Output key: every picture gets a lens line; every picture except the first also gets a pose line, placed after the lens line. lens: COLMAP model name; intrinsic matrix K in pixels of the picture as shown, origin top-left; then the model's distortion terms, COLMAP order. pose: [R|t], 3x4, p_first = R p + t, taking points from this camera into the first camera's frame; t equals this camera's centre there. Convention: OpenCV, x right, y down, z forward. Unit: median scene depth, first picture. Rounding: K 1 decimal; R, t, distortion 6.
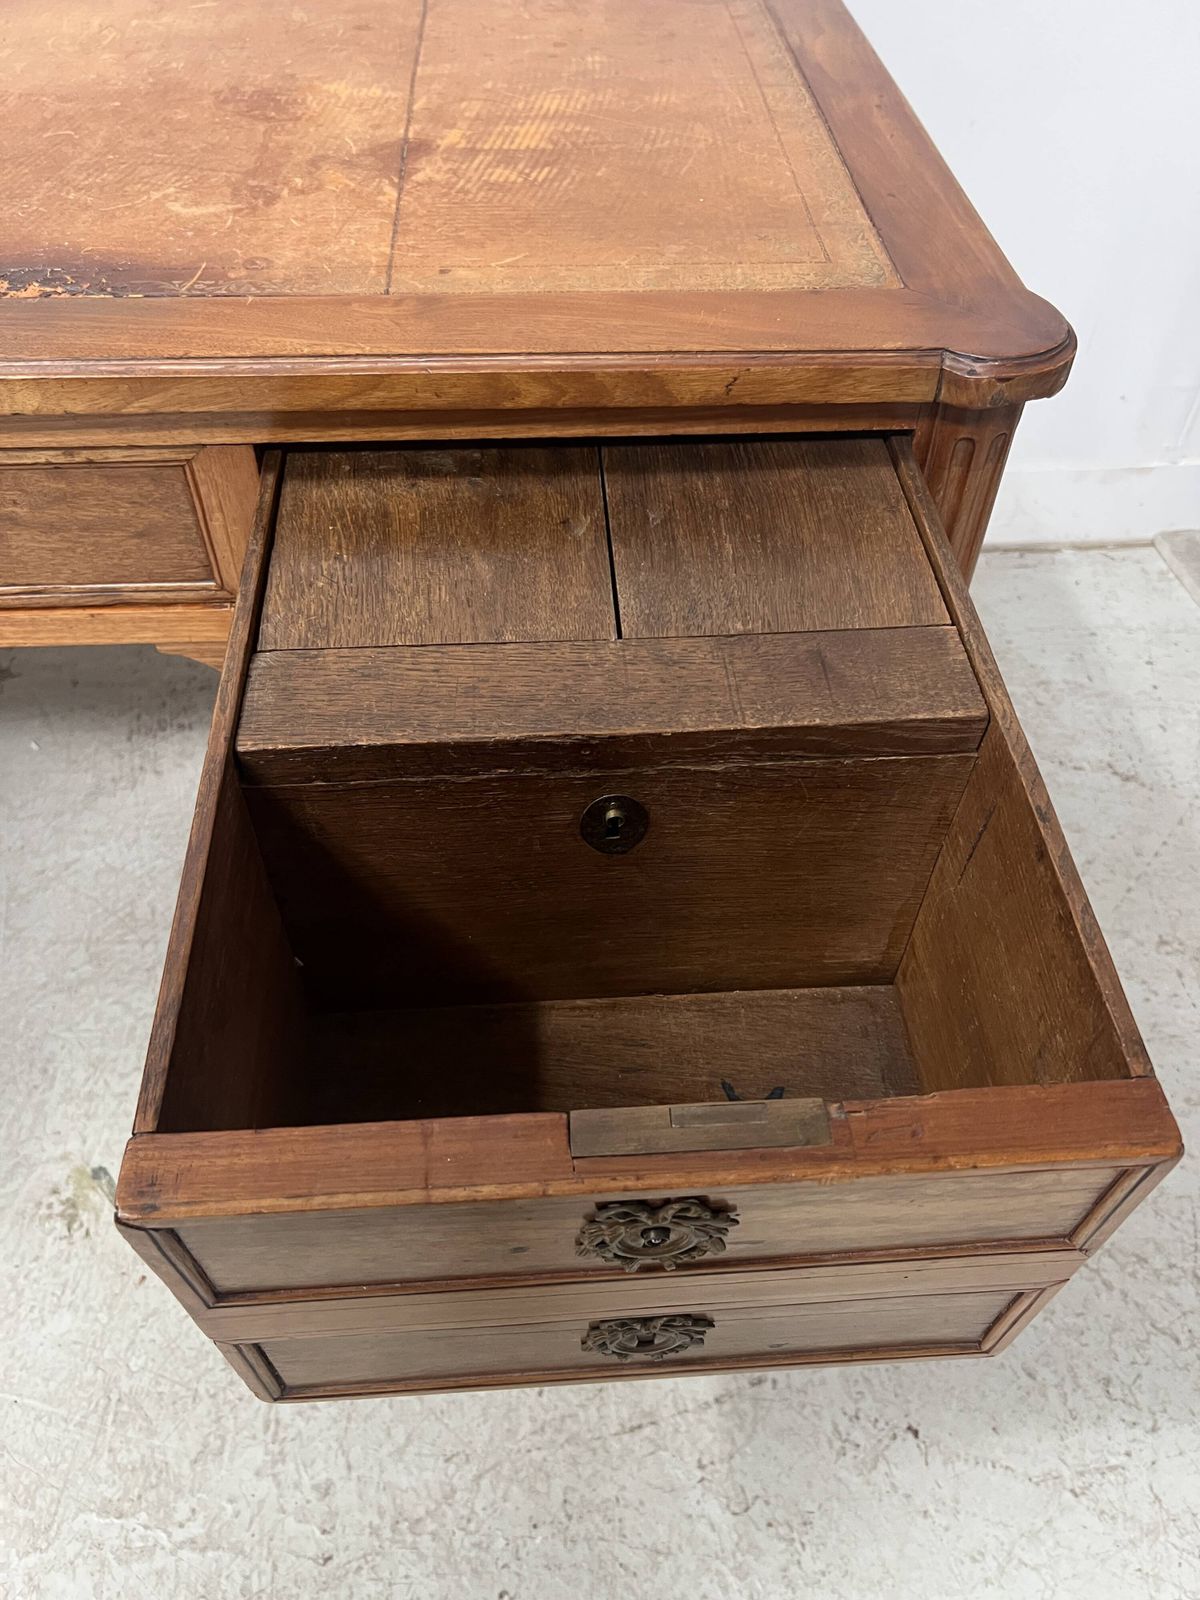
lens RADIAL K [[1227.4, 0, 604.9], [0, 1227.4, 810.1], [0, 0, 1]] dist [0.033927, -0.046617]
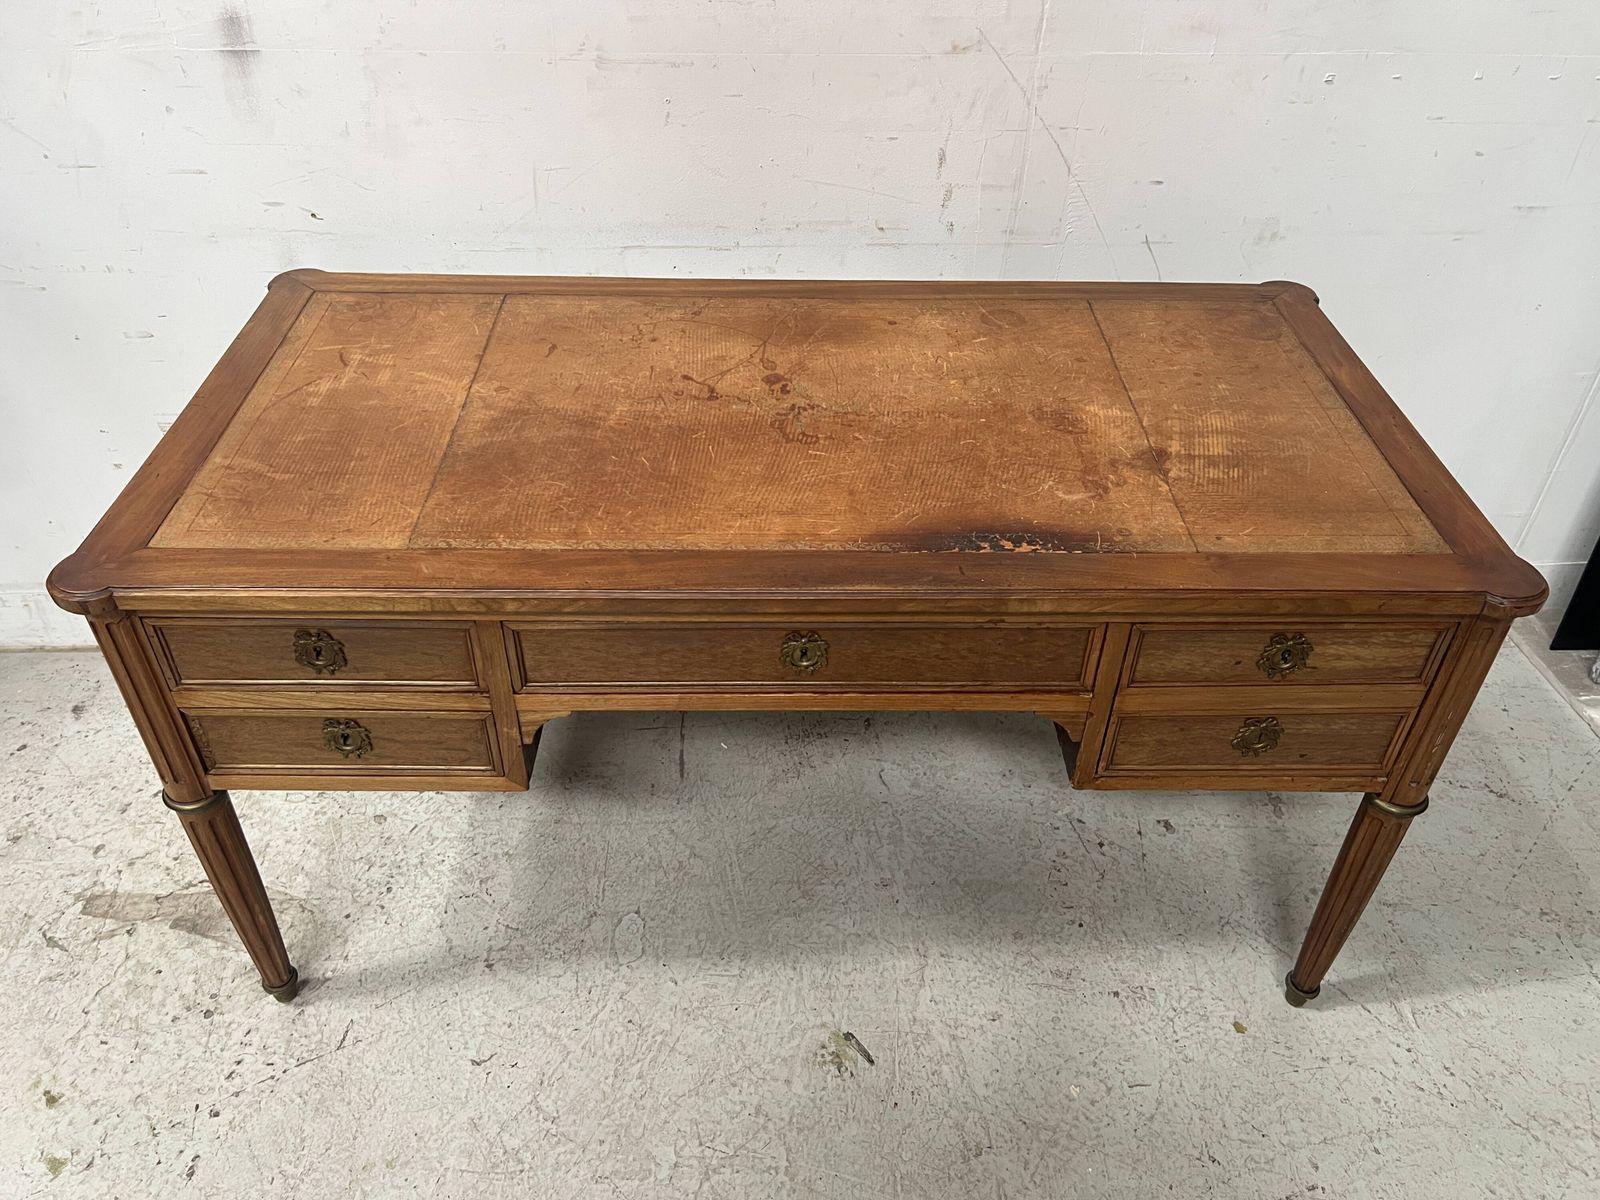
lens RADIAL K [[1227.4, 0, 791.0], [0, 1227.4, 608.9], [0, 0, 1]] dist [0.033927, -0.046617]
pose [[0.998706, 0.026407, -0.043462, -0.490995], [-0.032698, 0.987982, -0.151071, 0.005518], [0.038950, 0.152297, 0.987567, -0.672118]]
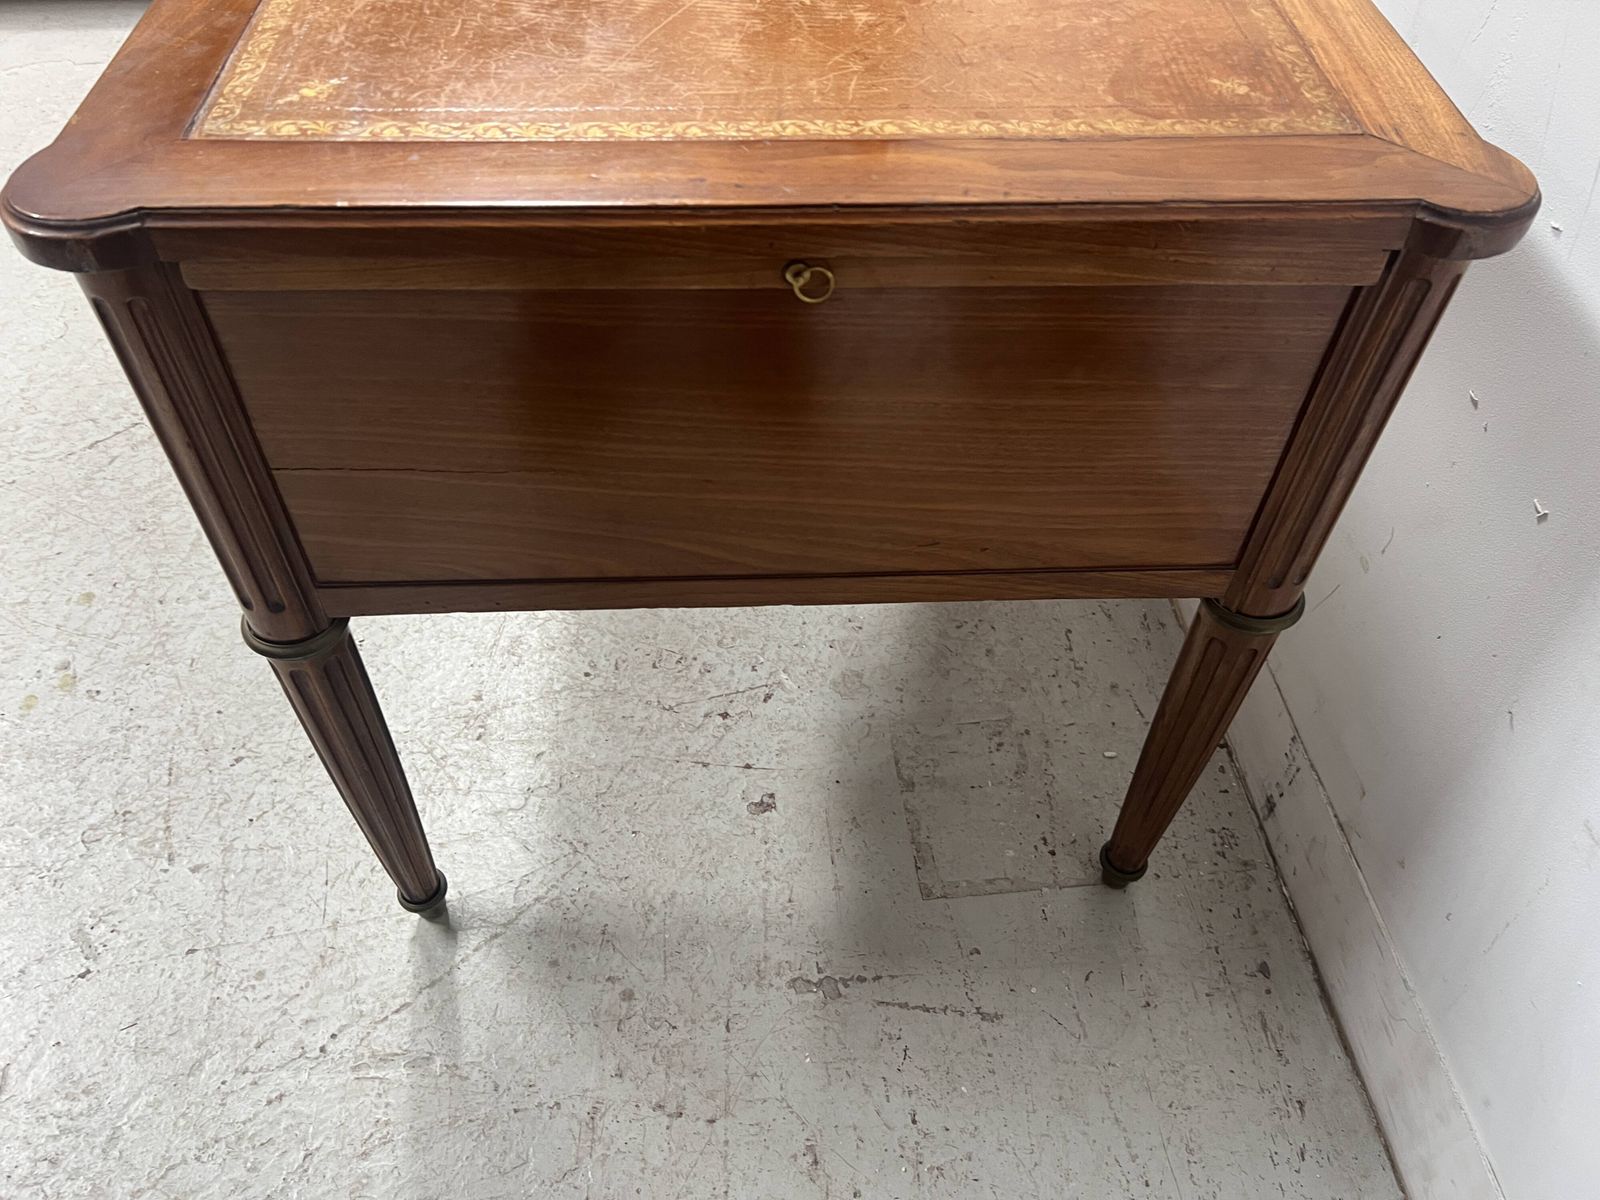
lens RADIAL K [[1227.4, 0, 803.2], [0, 1227.4, 594.6], [0, 0, 1]] dist [0.033927, -0.046617]
pose [[-0.014005, 0.742465, -0.669739, 0.760830], [-0.752832, 0.432987, 0.495747, -0.743359], [0.658063, 0.511144, 0.552888, 0.626176]]
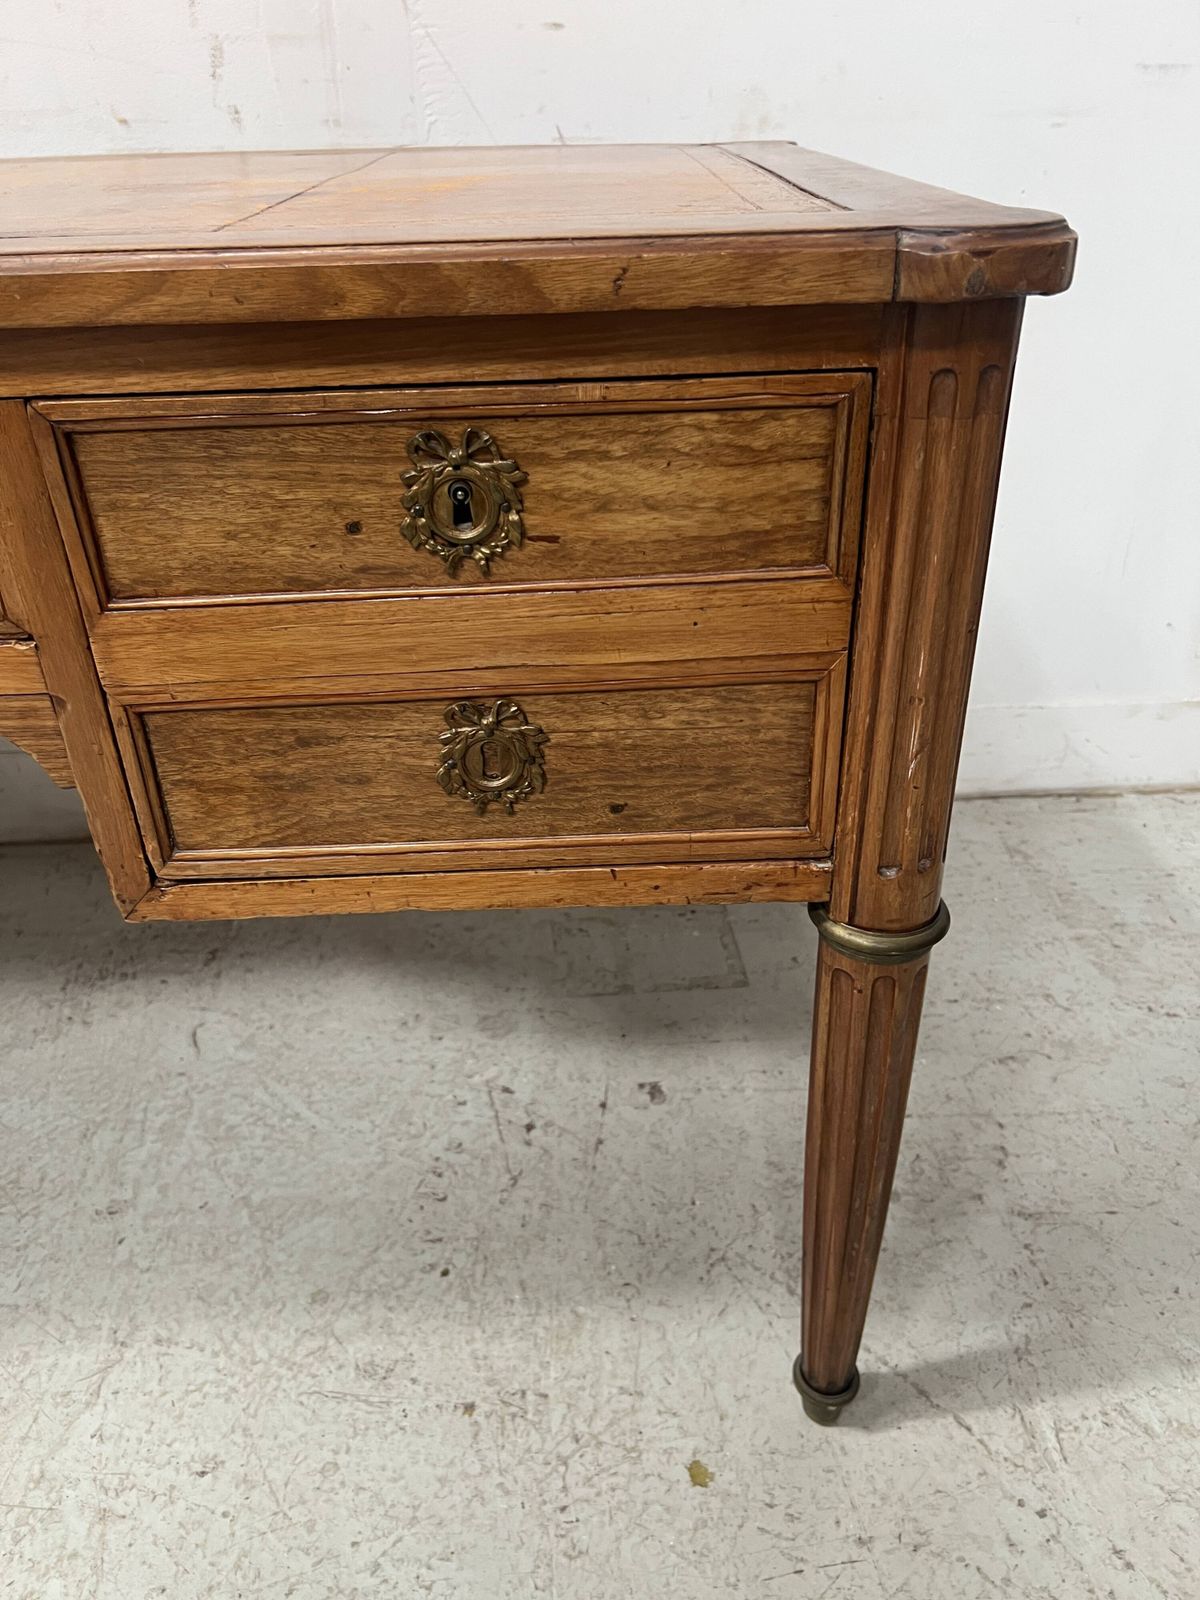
lens RADIAL K [[1227.4, 0, 607.1], [0, 1227.4, 811.1], [0, 0, 1]] dist [0.033927, -0.046617]
pose [[0.998297, -0.016516, -0.055948, 0.080491], [-0.000541, 0.956420, -0.291993, 0.118510], [0.058332, 0.291526, 0.954783, 0.222303]]
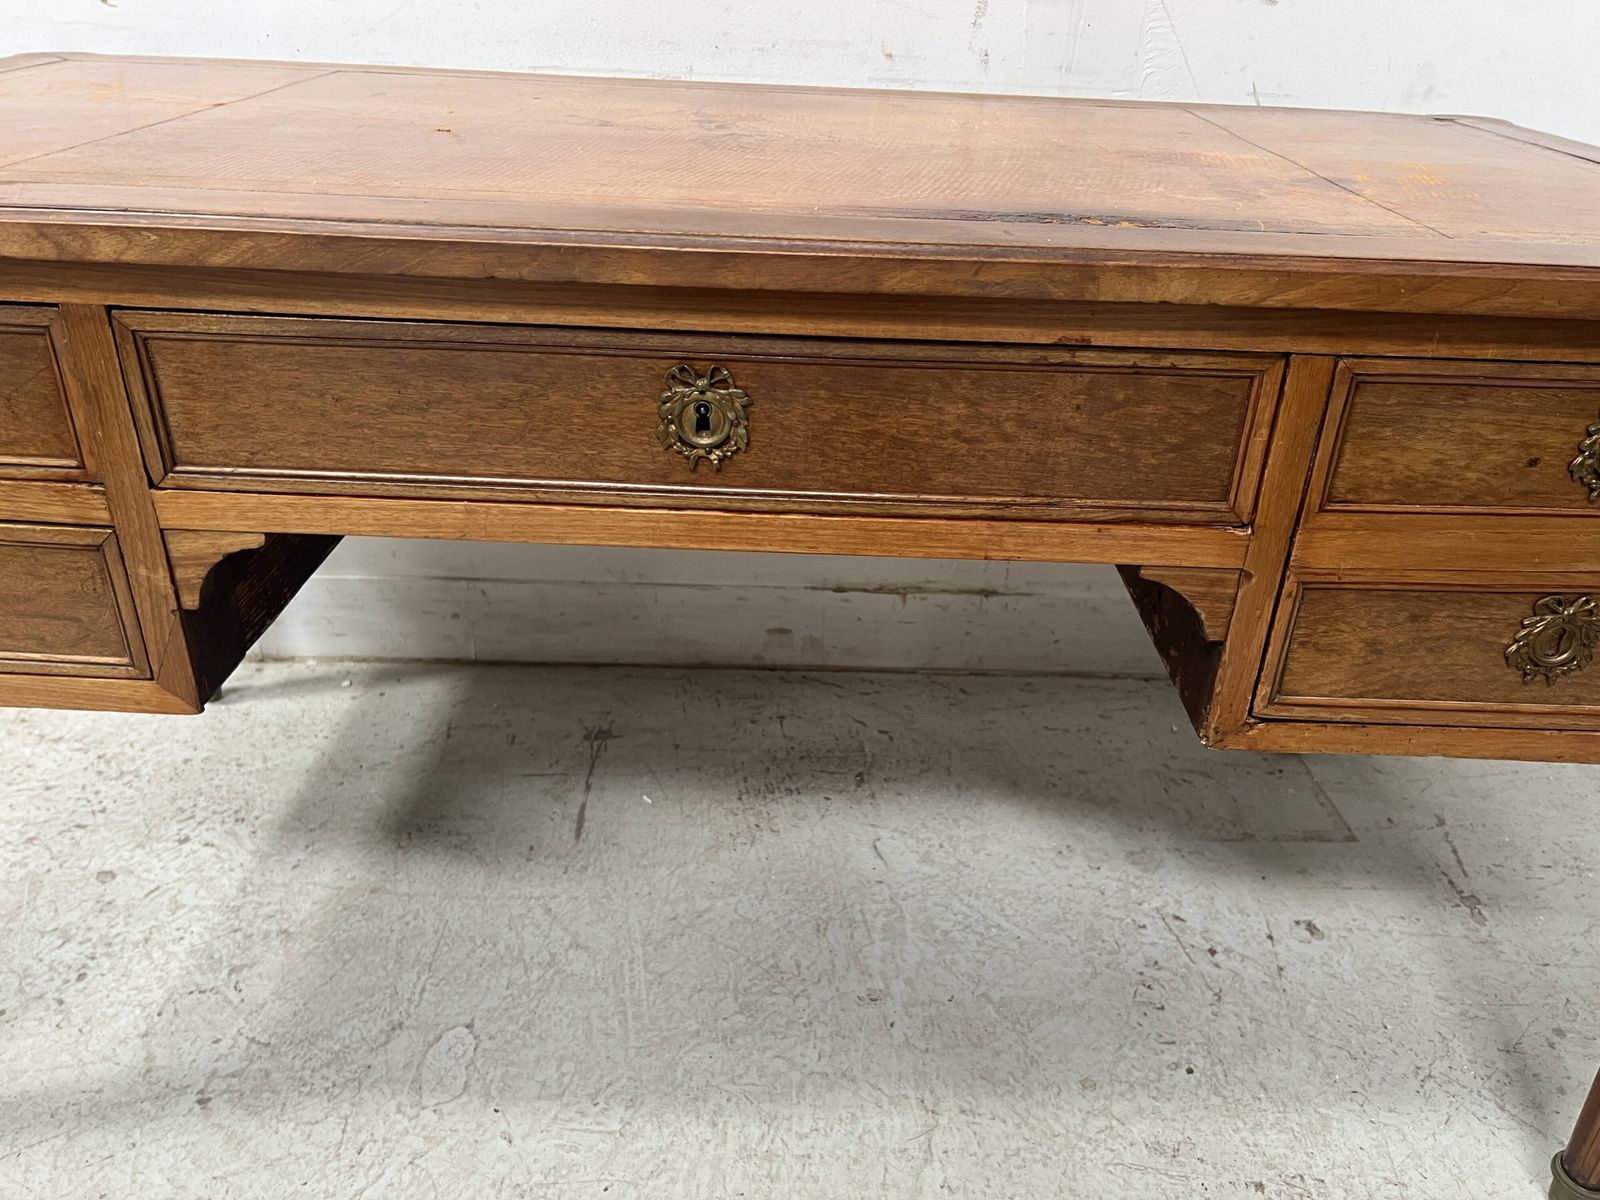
lens RADIAL K [[1227.4, 0, 816.9], [0, 1227.4, 612.1], [0, 0, 1]] dist [0.033927, -0.046617]
pose [[0.997290, 0.050373, -0.053621, -0.425020], [-0.065284, 0.941963, -0.329307, 0.183698], [0.033921, 0.331915, 0.942699, 0.040976]]
